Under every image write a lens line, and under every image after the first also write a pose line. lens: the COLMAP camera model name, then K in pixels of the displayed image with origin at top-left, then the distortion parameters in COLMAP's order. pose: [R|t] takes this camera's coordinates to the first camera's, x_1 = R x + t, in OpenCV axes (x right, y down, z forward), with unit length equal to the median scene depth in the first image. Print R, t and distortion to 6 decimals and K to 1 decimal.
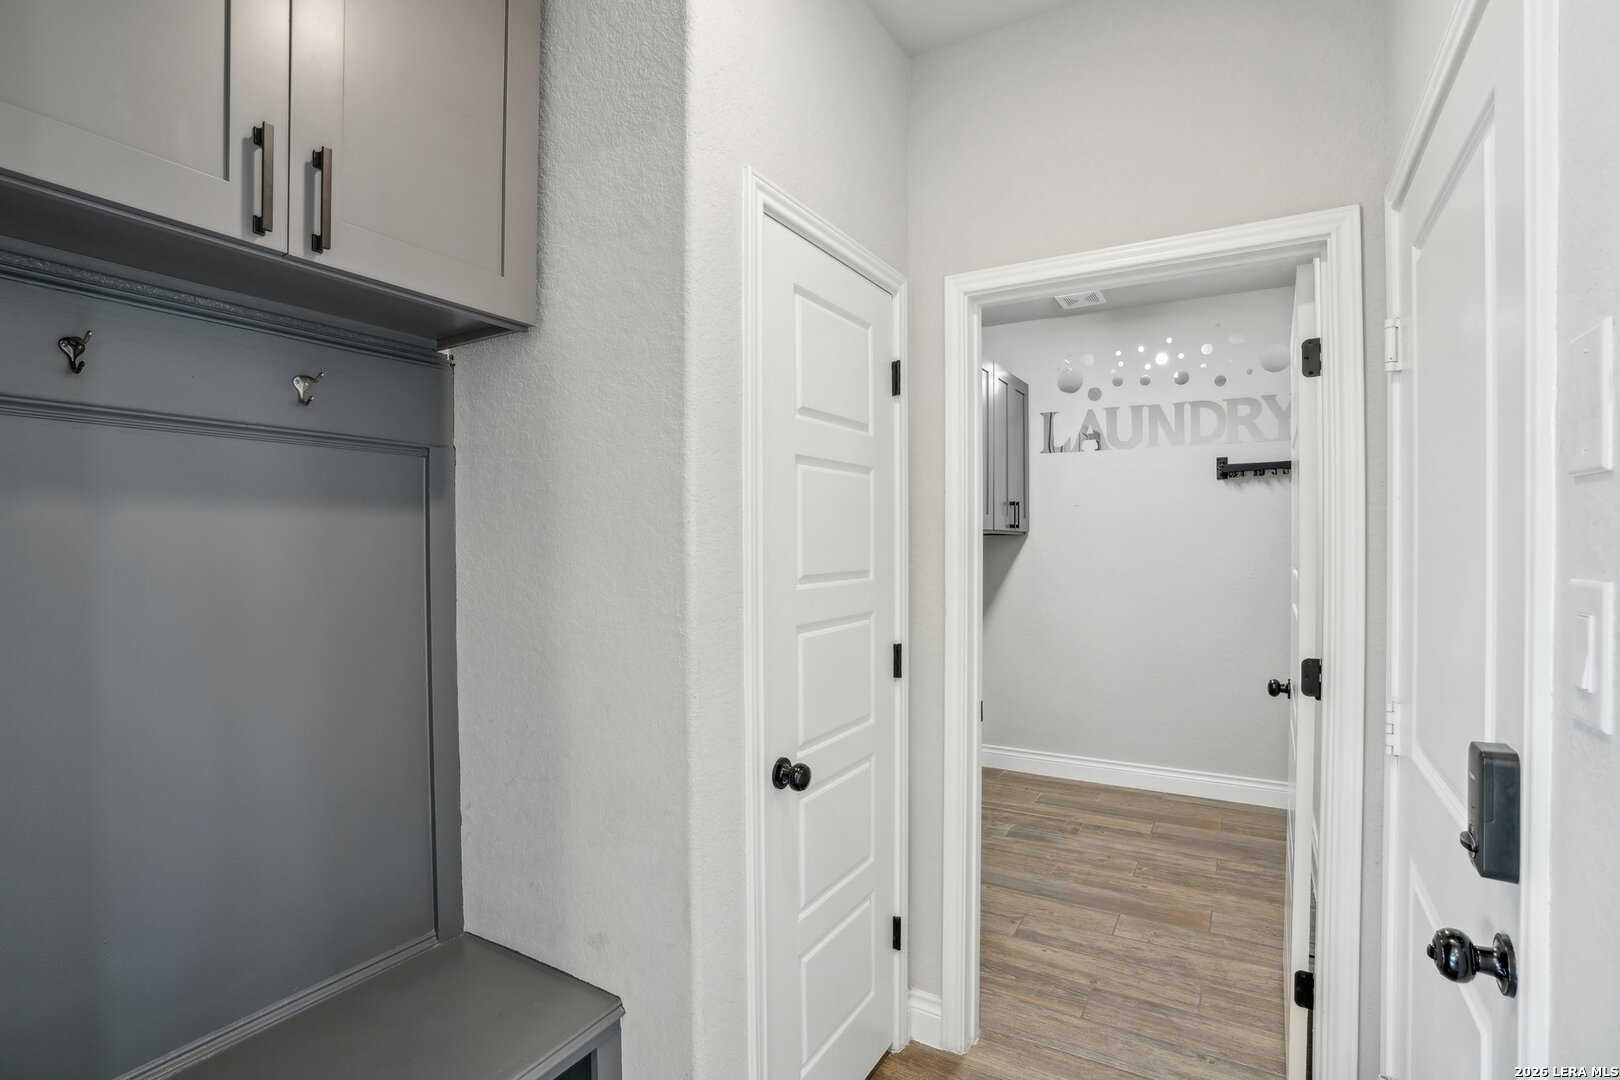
lens RADIAL K [[755.0, 0, 812.0], [0, 755.0, 546.4], [0, 0, 1]] dist [-0.044980, 0.011063]
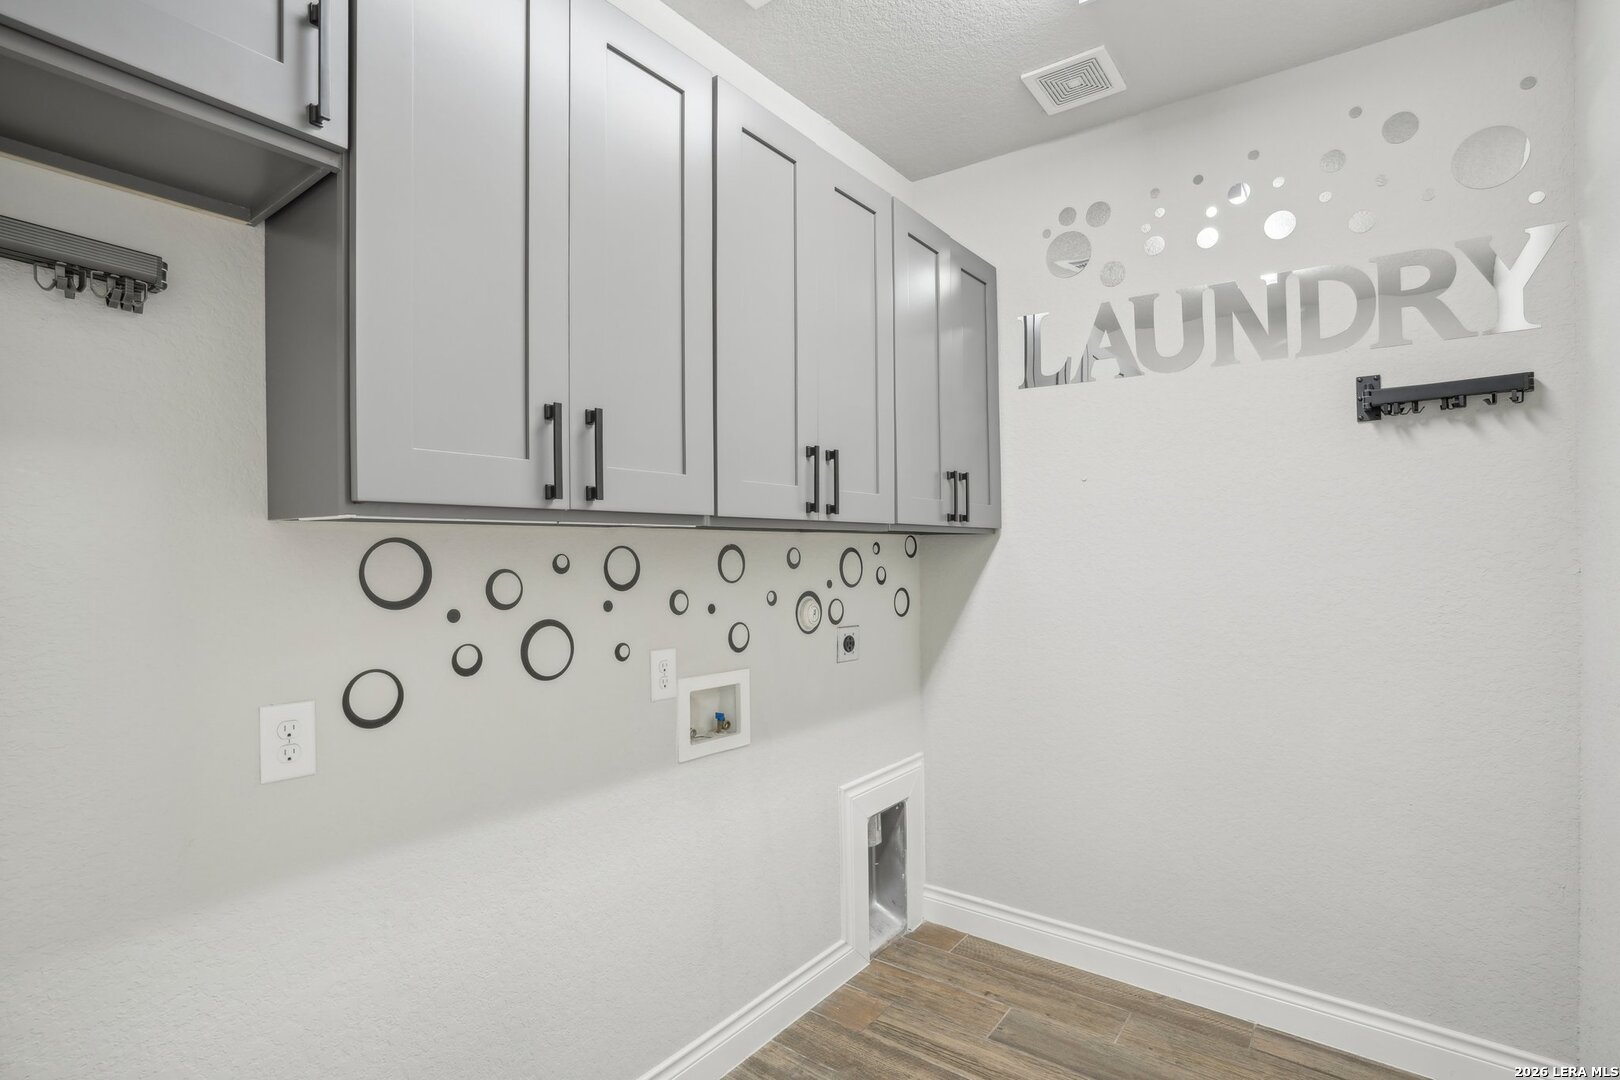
lens RADIAL K [[755.0, 0, 810.9], [0, 755.0, 530.6], [0, 0, 1]] dist [-0.044980, 0.011063]
pose [[0.992992, -0.004543, -0.118098, 0.231856], [0.003485, 0.999952, -0.009165, -0.013288], [0.118134, 0.008689, 0.992960, 0.454789]]
